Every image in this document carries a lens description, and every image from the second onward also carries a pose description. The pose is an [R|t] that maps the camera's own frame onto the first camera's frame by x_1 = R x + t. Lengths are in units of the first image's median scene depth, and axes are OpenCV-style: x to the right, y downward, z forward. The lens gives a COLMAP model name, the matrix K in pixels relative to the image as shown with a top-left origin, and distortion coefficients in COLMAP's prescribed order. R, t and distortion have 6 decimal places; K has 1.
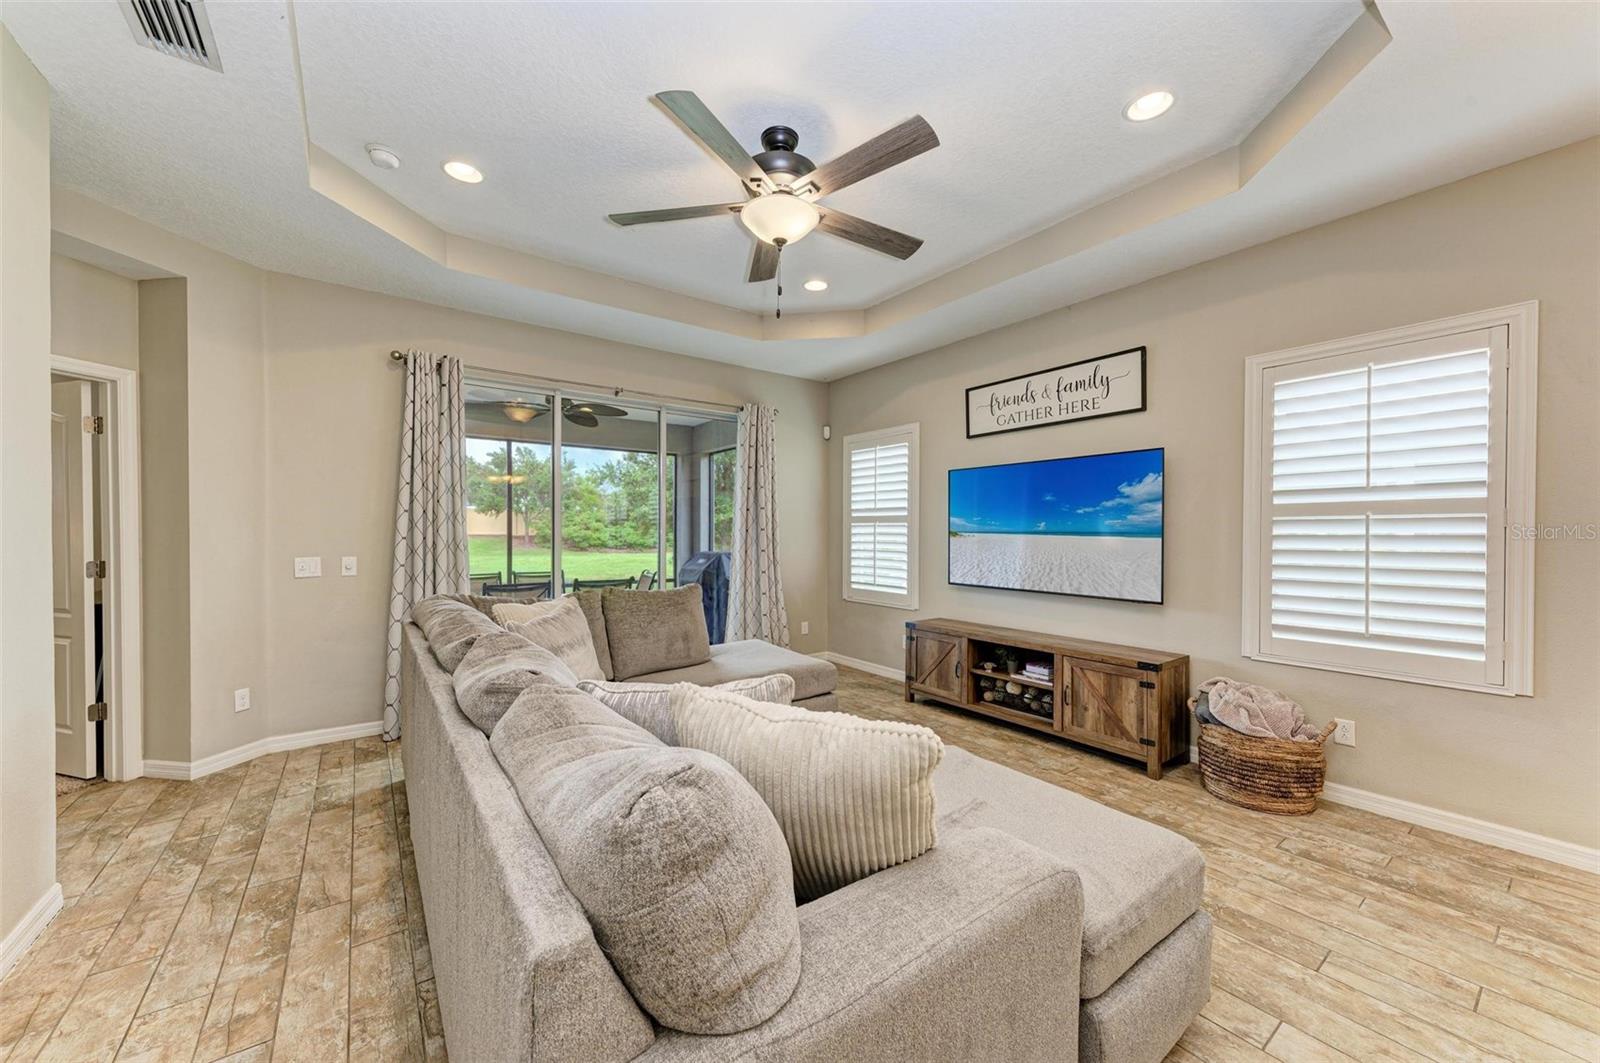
lens RADIAL K [[589.6, 0, 801.3], [0, 589.6, 538.1], [0, 0, 1]] dist [0.021479, -0.008408]
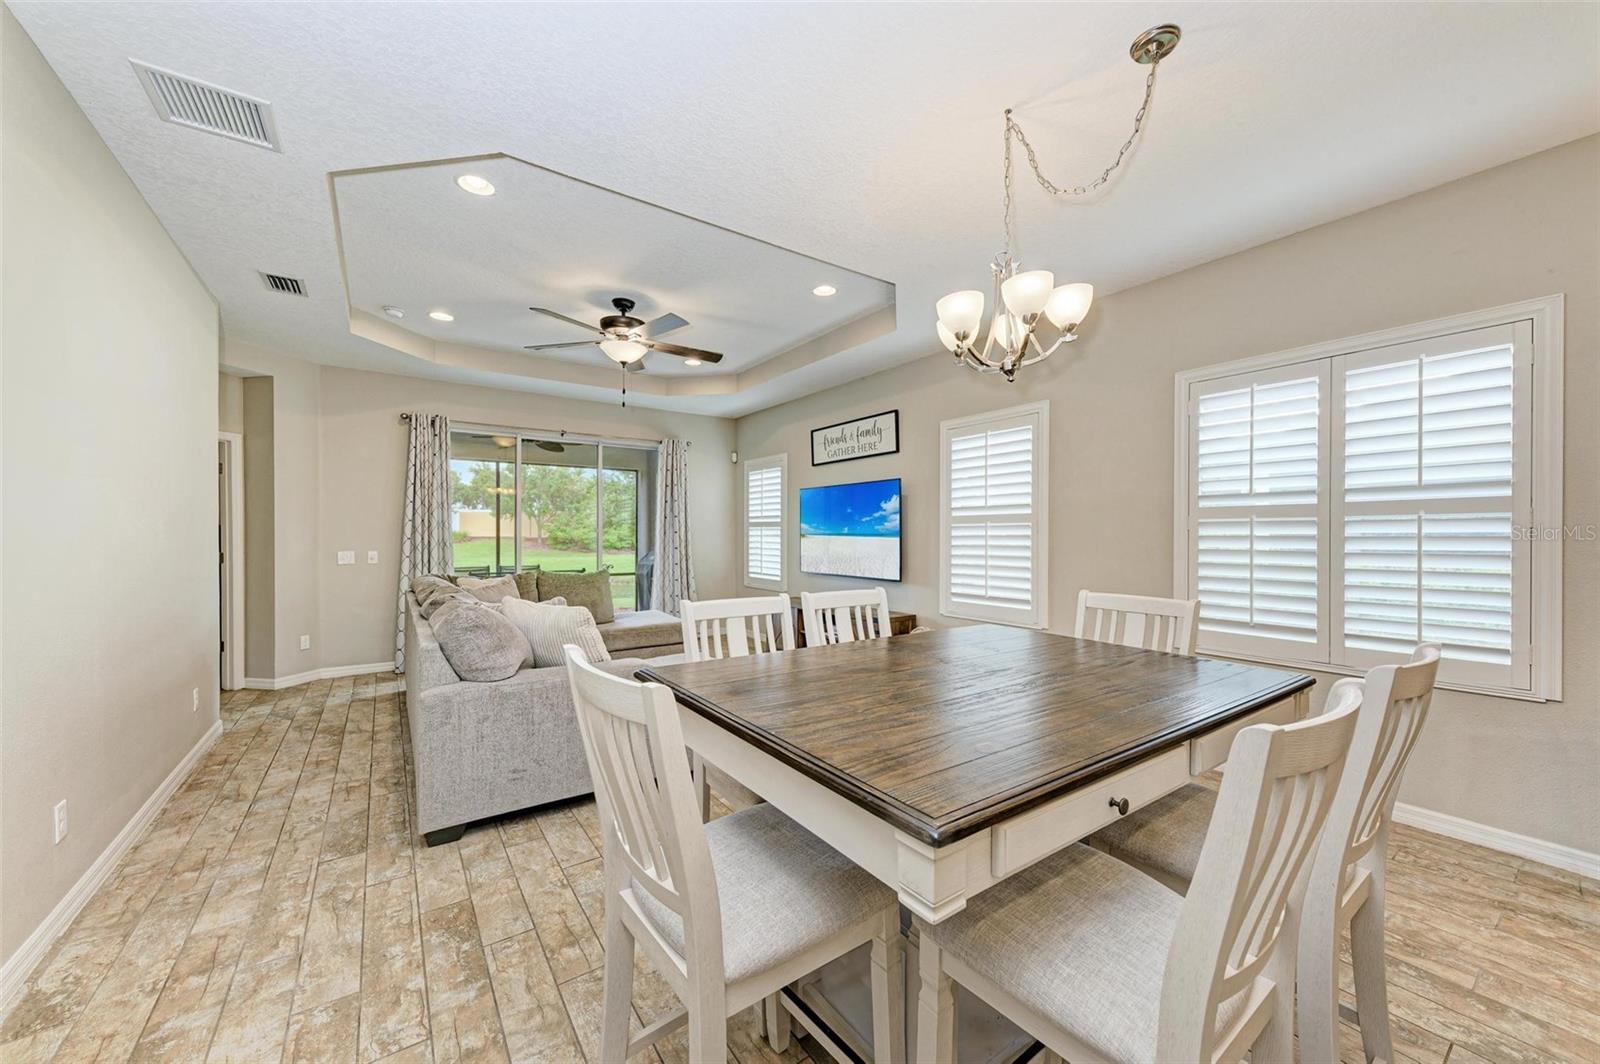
lens RADIAL K [[589.6, 0, 801.3], [0, 589.6, 538.6], [0, 0, 1]] dist [0.021479, -0.008408]
pose [[0.999637, -0.001360, -0.026908, 0.363688], [0.001303, 0.999997, -0.002117, 0.004490], [0.026910, 0.002082, 0.999636, -0.473695]]
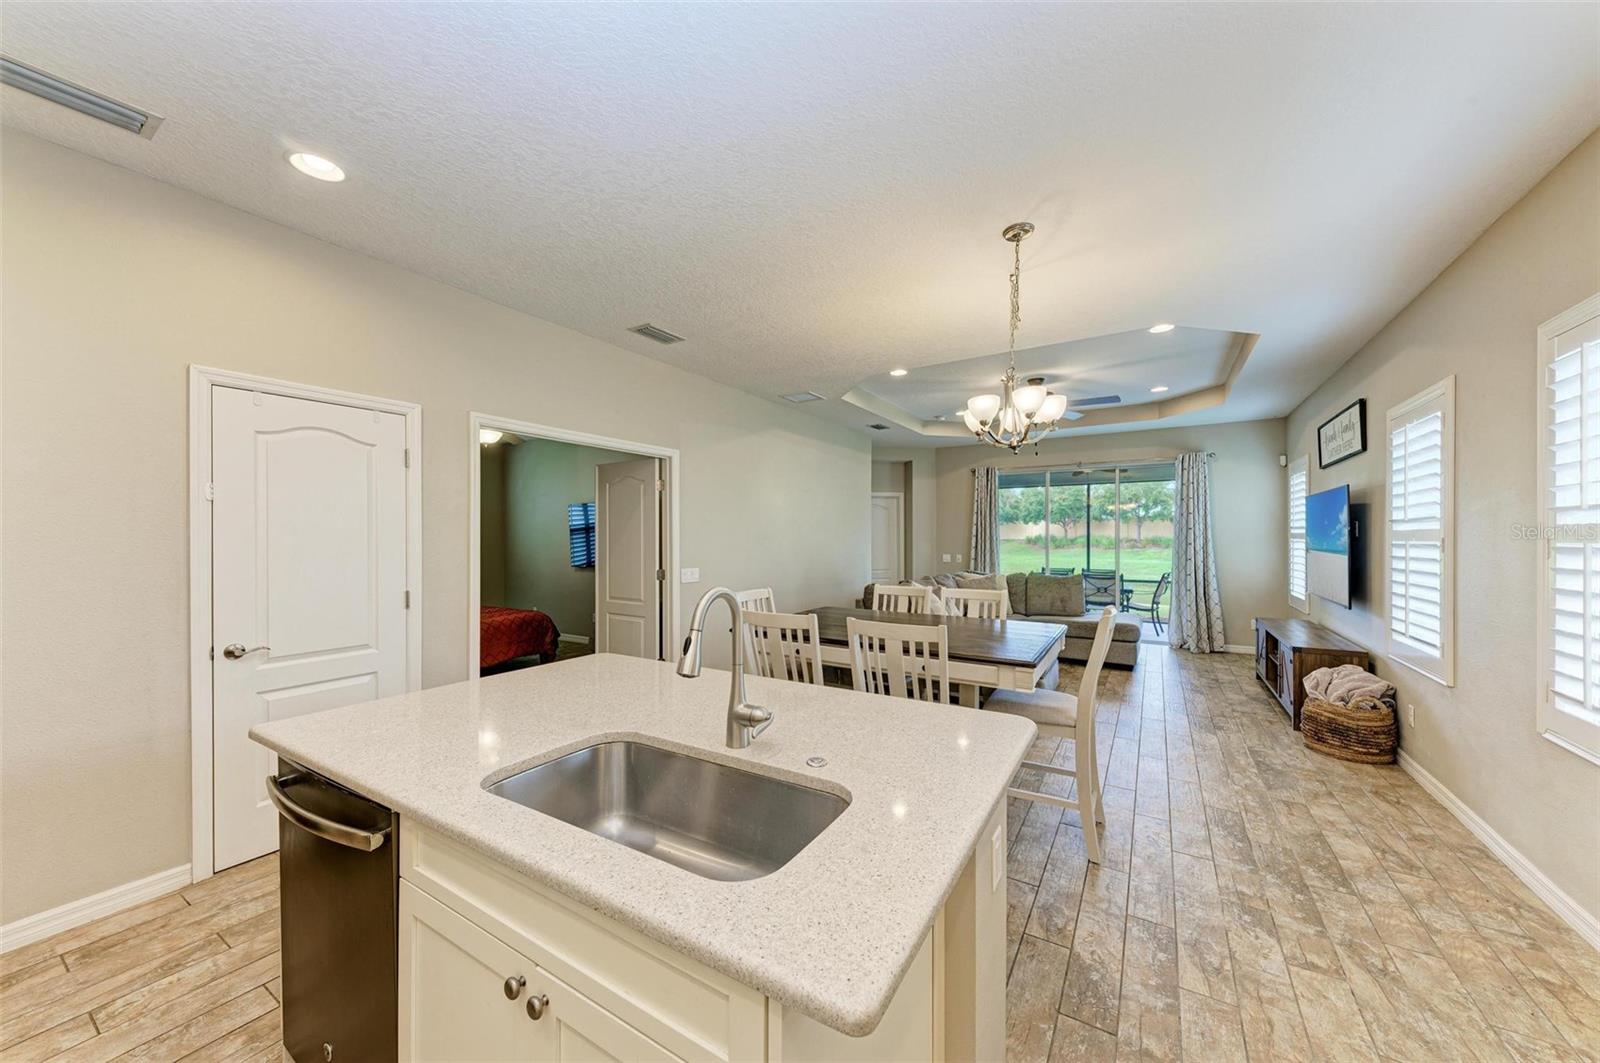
lens RADIAL K [[569.0, 0, 802.2], [0, 569.0, 538.1], [0, 0, 1]] dist [0.016897, -0.004800]
pose [[0.367666, -0.002164, -0.929955, 1.208495], [-0.005866, 0.999972, -0.004646, -0.023622], [0.929939, 0.007163, 0.367643, -0.478027]]
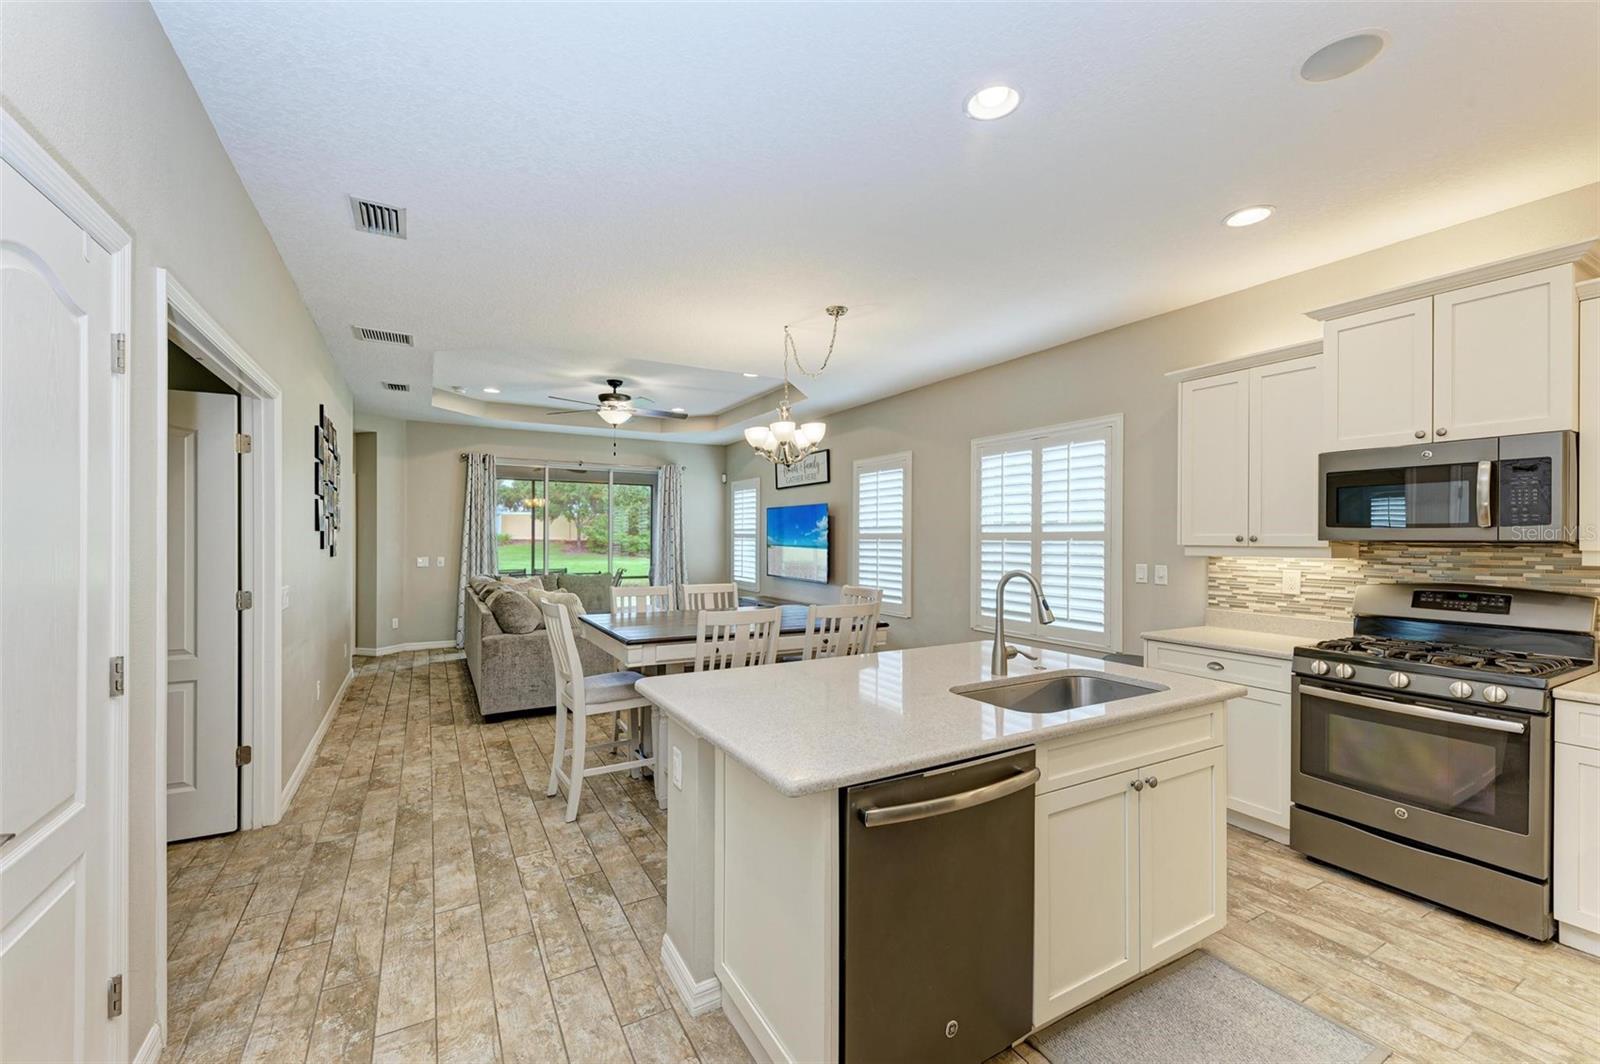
lens RADIAL K [[652.1, 0, 800.9], [0, 652.1, 538.2], [0, 0, 1]] dist [0.025729, -0.010767]
pose [[0.992686, 0.001372, -0.120720, 0.719283], [-0.002191, 0.999975, -0.006651, -0.020375], [0.120708, 0.006867, 0.992664, -1.060724]]
